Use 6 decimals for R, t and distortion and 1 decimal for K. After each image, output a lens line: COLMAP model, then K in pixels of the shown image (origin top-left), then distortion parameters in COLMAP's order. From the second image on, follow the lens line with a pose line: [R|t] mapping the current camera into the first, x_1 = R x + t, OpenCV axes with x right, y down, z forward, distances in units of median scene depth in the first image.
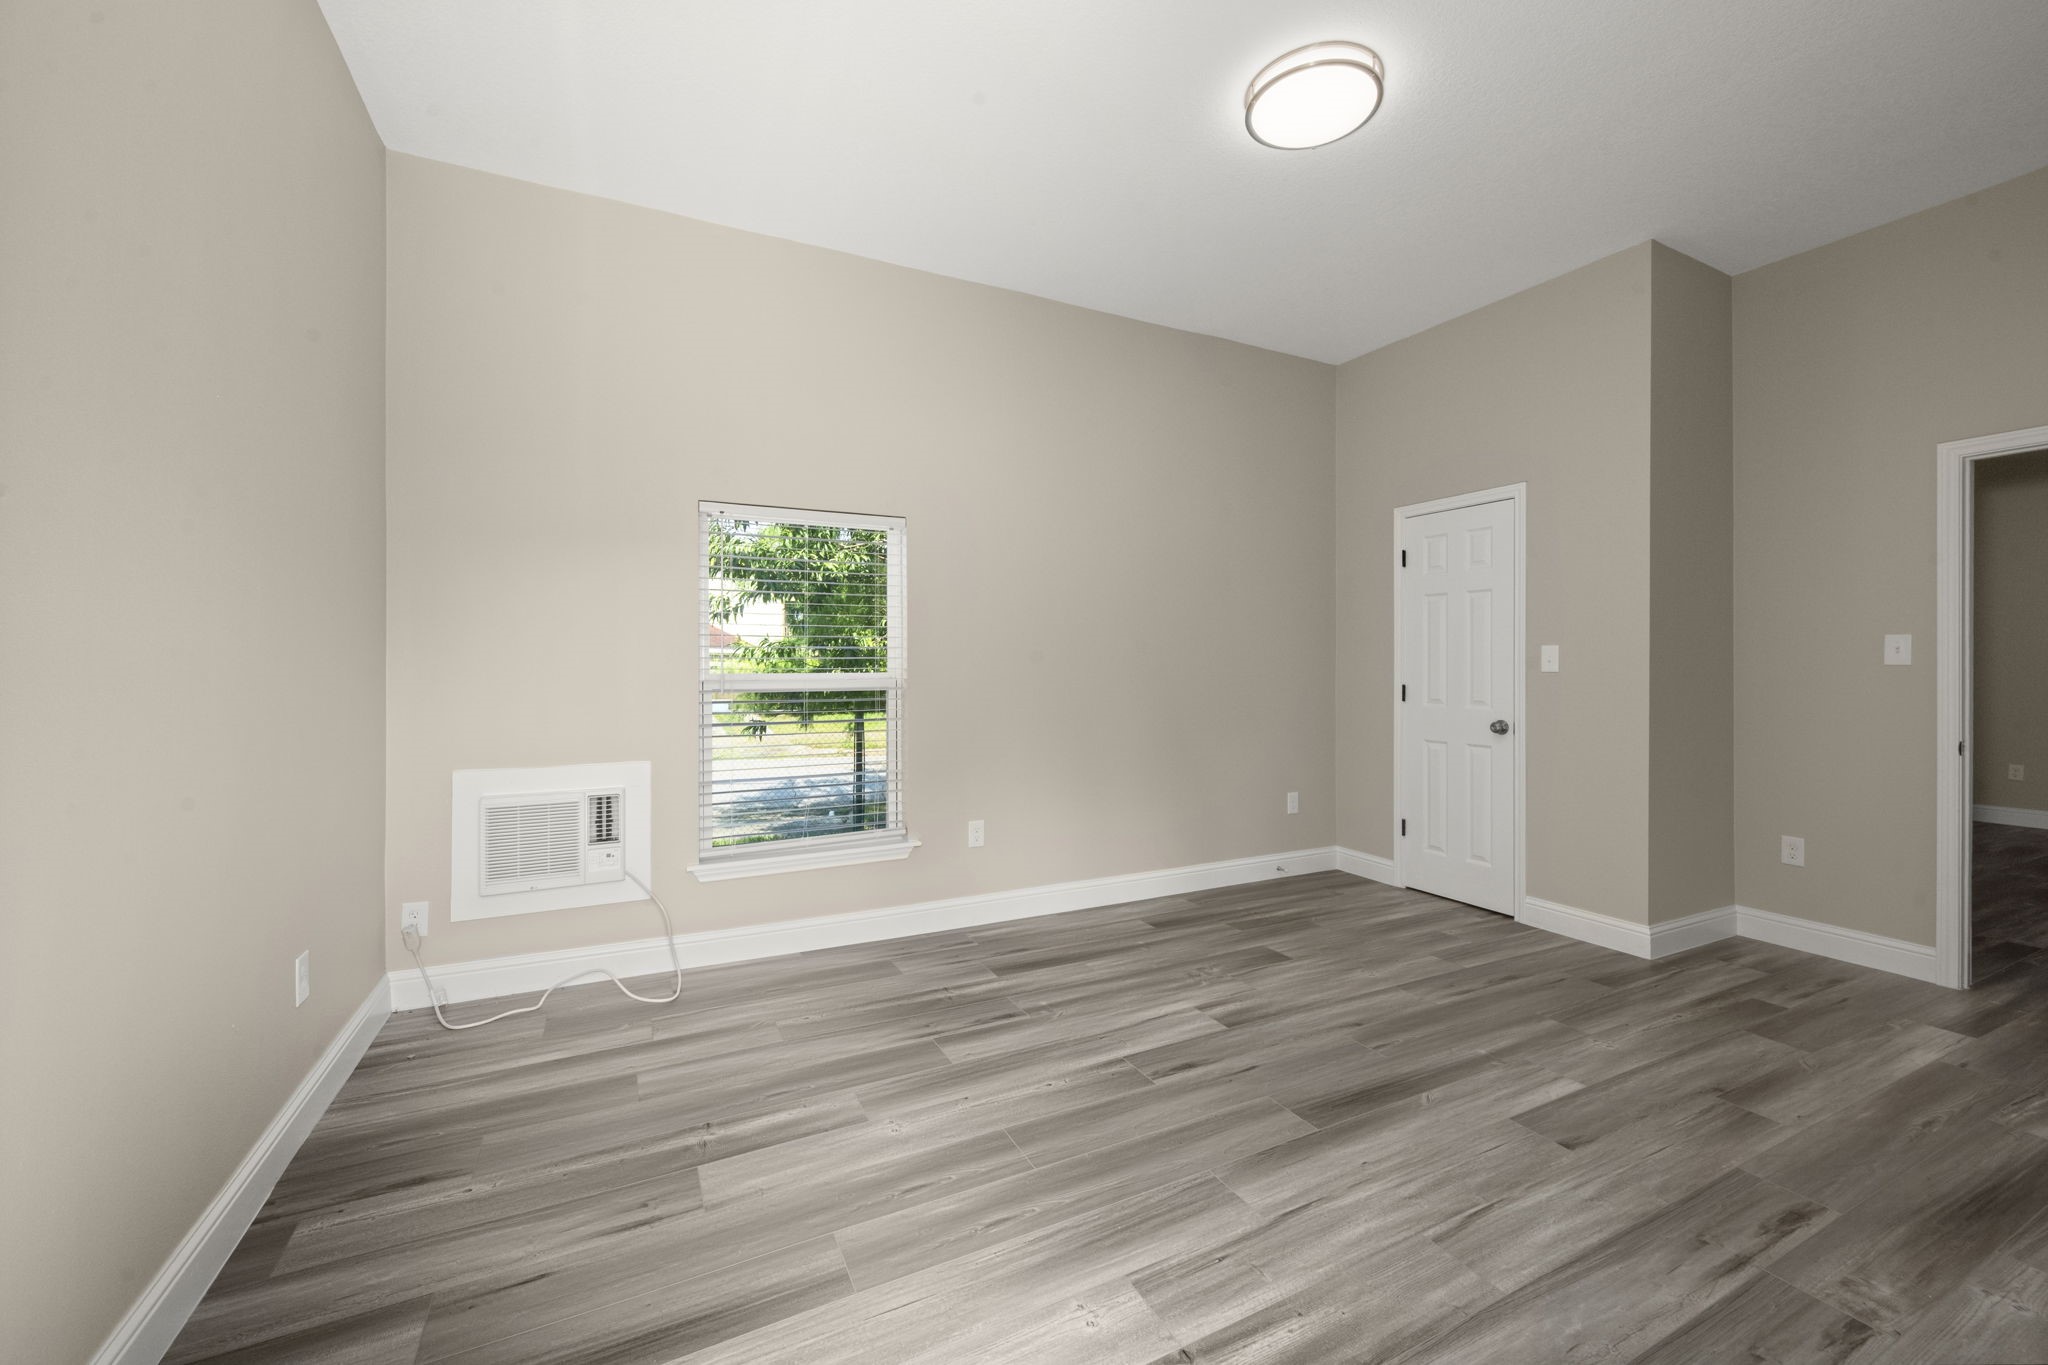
lens RADIAL K [[819.7, 0, 1024.8], [0, 819.7, 662.5], [0, 0, 1]] dist [0.000182, 0.000882]
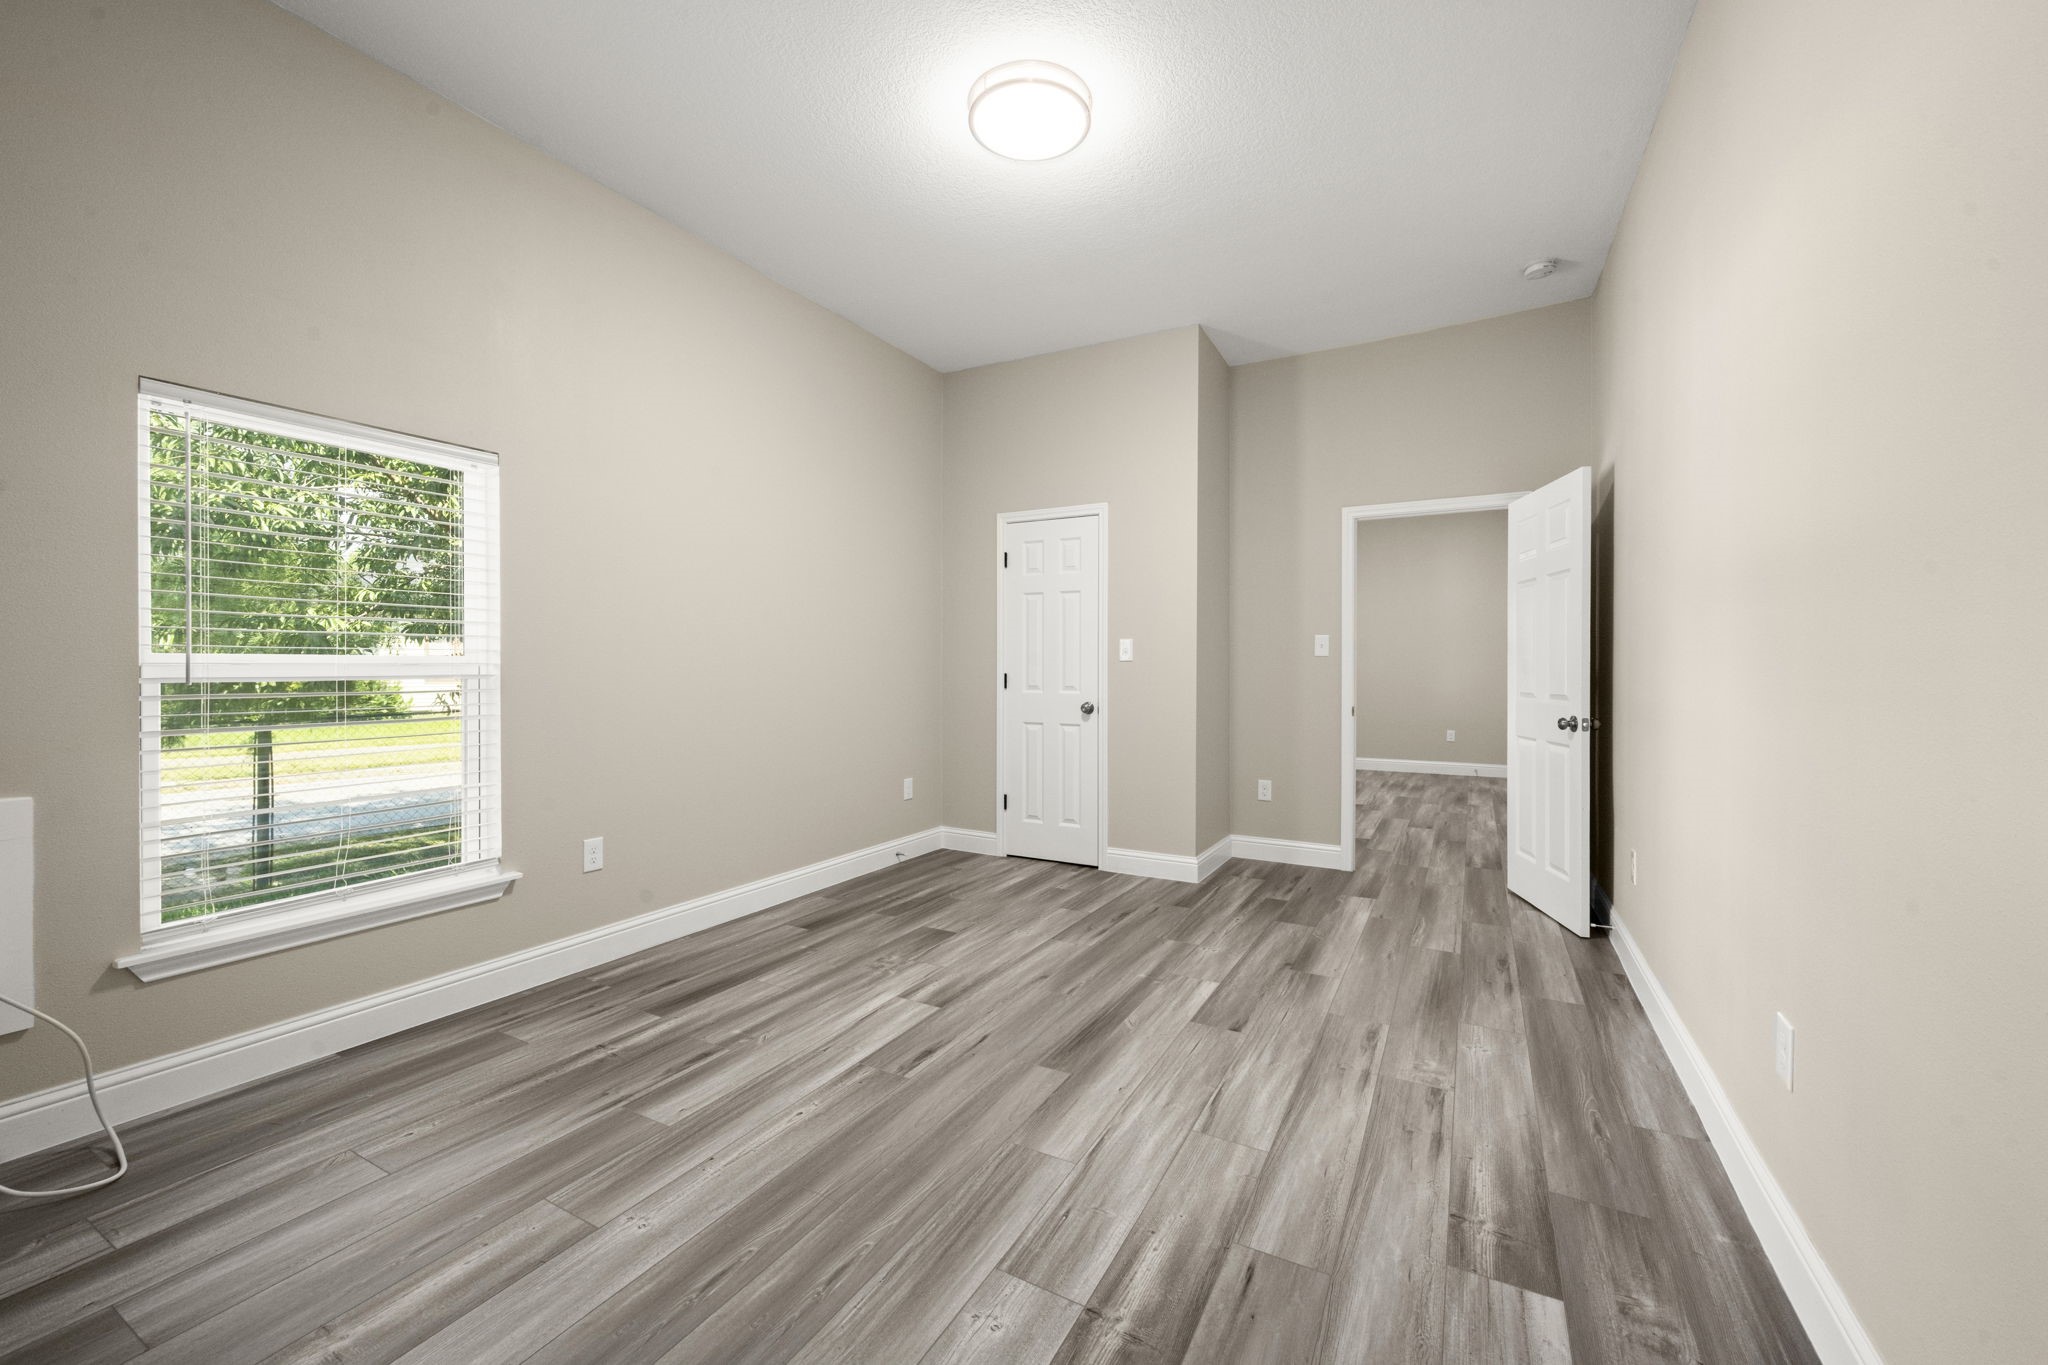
lens RADIAL K [[819.7, 0, 1024.8], [0, 819.7, 662.5], [0, 0, 1]] dist [0.000182, 0.000882]
pose [[0.822873, 0.005775, 0.568195, -0.226685], [-0.004273, 0.999983, -0.003976, 0.025470], [-0.568209, 0.000844, 0.822884, 0.109589]]
